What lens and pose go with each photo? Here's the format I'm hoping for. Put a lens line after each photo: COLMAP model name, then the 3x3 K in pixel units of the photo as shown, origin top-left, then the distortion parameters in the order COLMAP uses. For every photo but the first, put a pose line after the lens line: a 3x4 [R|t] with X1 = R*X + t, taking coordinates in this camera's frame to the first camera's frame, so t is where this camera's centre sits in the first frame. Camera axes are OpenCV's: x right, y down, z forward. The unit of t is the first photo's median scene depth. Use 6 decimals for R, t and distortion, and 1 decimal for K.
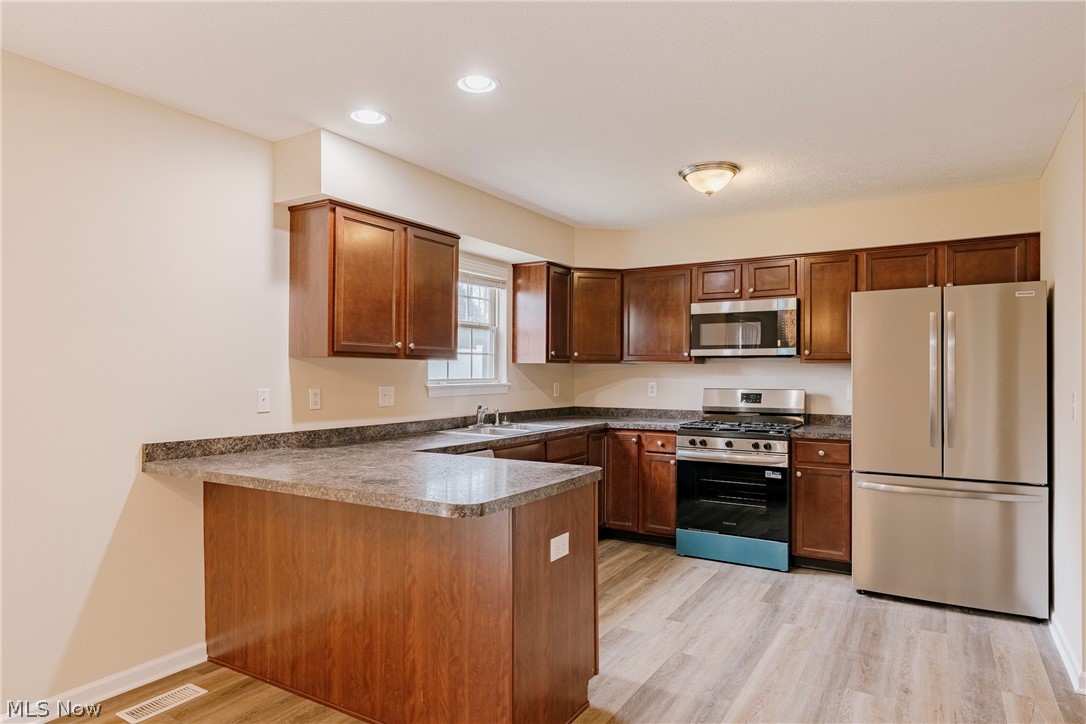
lens RADIAL K [[647.1, 0, 539.3], [0, 647.1, 377.2], [0, 0, 1]] dist [-0.002790, 0.001317]
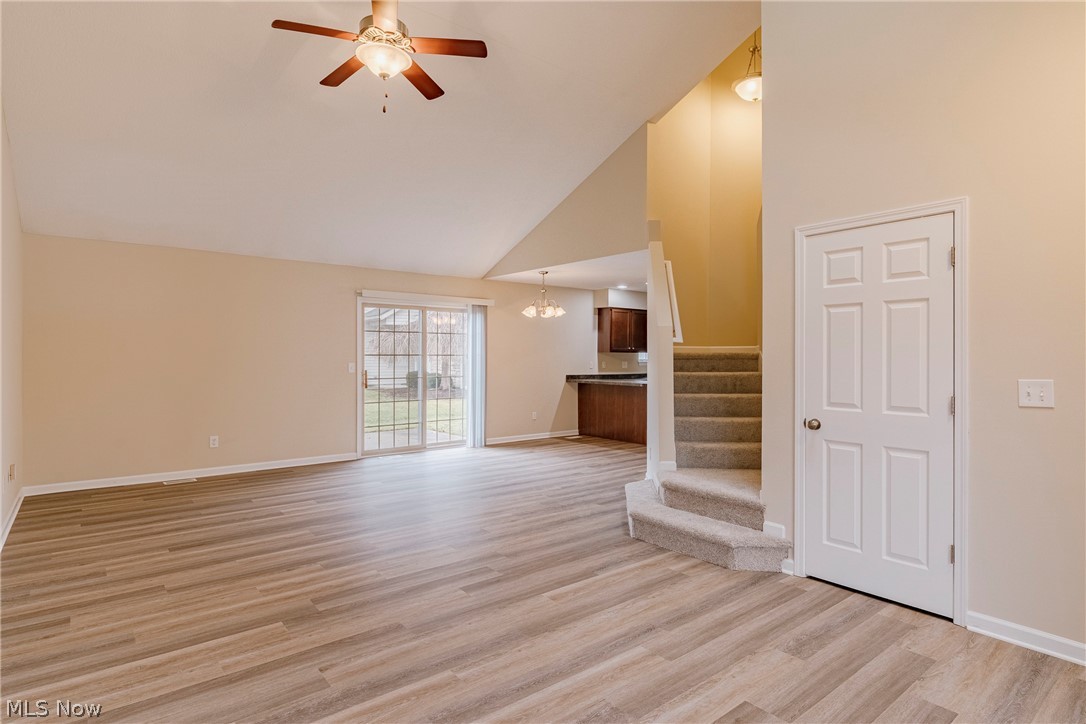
lens RADIAL K [[569.2, 0, 543.0], [0, 569.2, 362.0], [0, 0, 1]] dist [-0.001571, 0.000407]
pose [[0.942682, 0.007201, -0.333614, 0.308177], [-0.005780, 0.999969, 0.005253, 0.005221], [0.333642, -0.003024, 0.942695, -1.732680]]
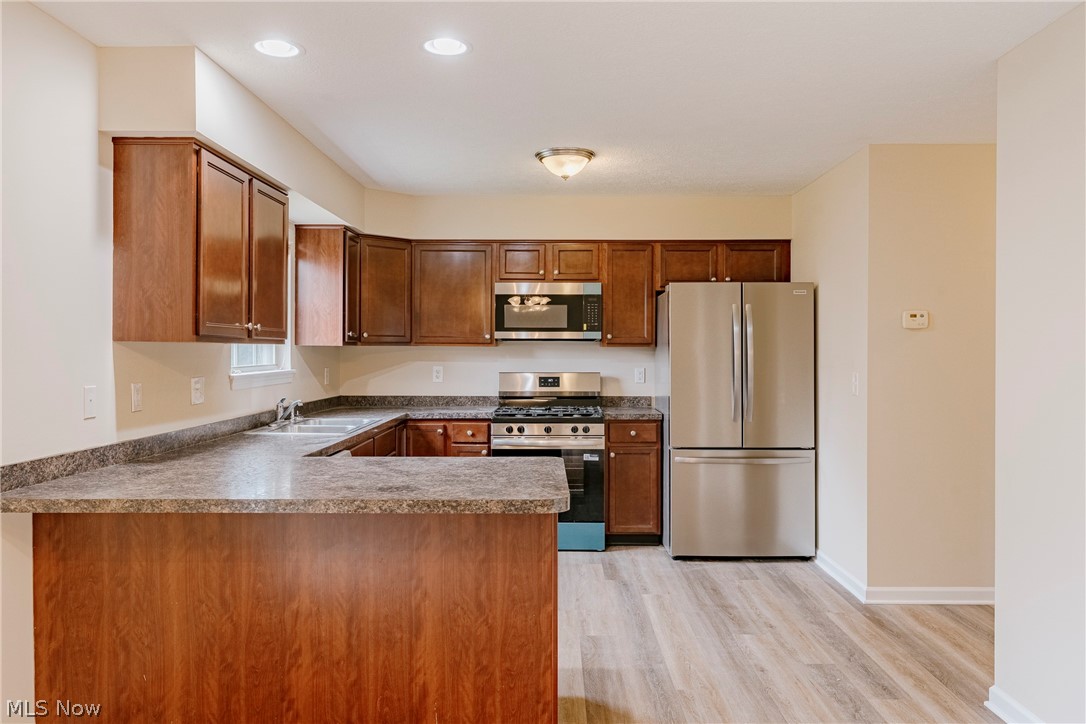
lens RADIAL K [[777.3, 0, 543.0], [0, 777.3, 362.0], [0, 0, 1]] dist [-0.001789, 0.000506]
pose [[0.859113, -0.008706, 0.511712, -0.380550], [0.003646, 0.999934, 0.010891, -0.014413], [-0.511773, -0.007491, 0.859088, -0.009589]]
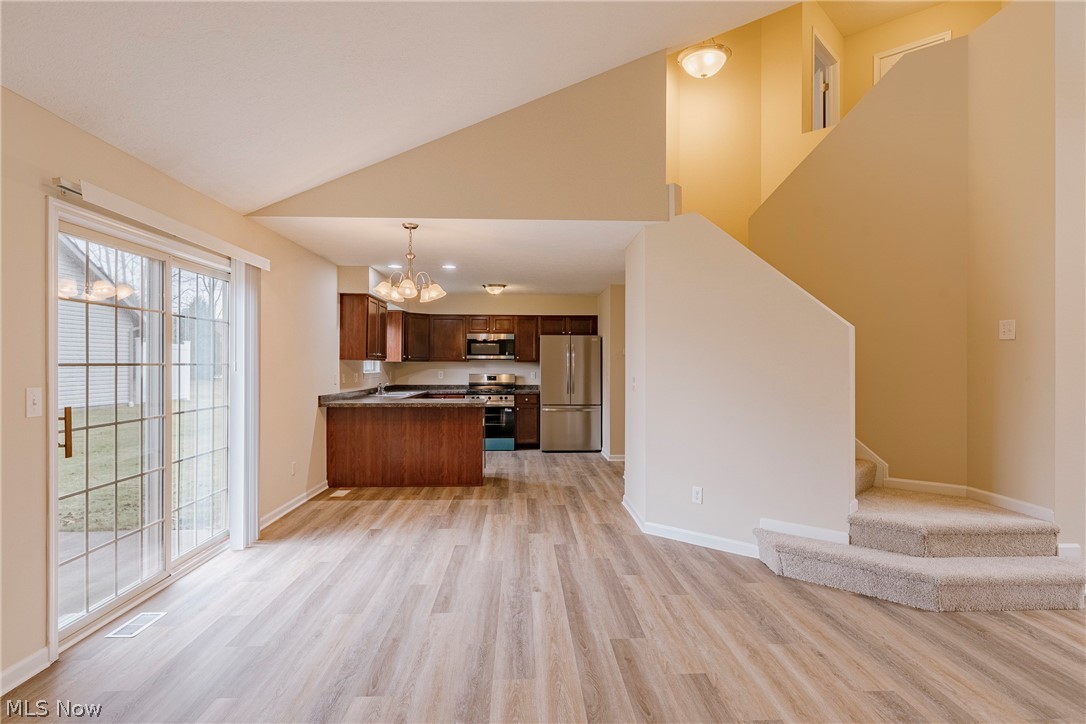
lens RADIAL K [[594.6, 0, 539.3], [0, 594.6, 366.6], [0, 0, 1]] dist [-0.001960, 0.000457]
pose [[0.832739, -0.000154, 0.553666, -0.866382], [0.002824, 0.999988, -0.003970, 0.002541], [-0.553658, 0.004869, 0.832730, -1.008747]]
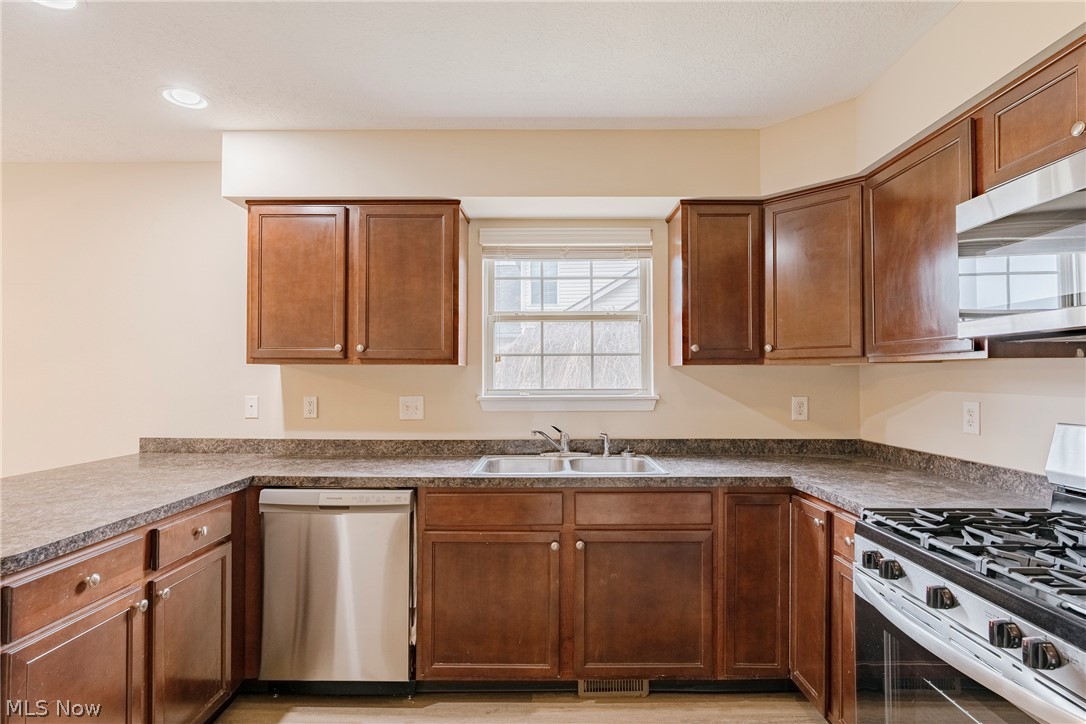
lens RADIAL K [[547.0, 0, 547.0], [0, 547.0, 373.8], [0, 0, 1]] dist [-0.001565, -0.000055]
pose [[0.524513, -0.010368, -0.851339, 0.515543], [-0.006051, 0.999855, -0.015904, -0.005869], [0.851381, 0.013493, 0.524374, 0.822739]]
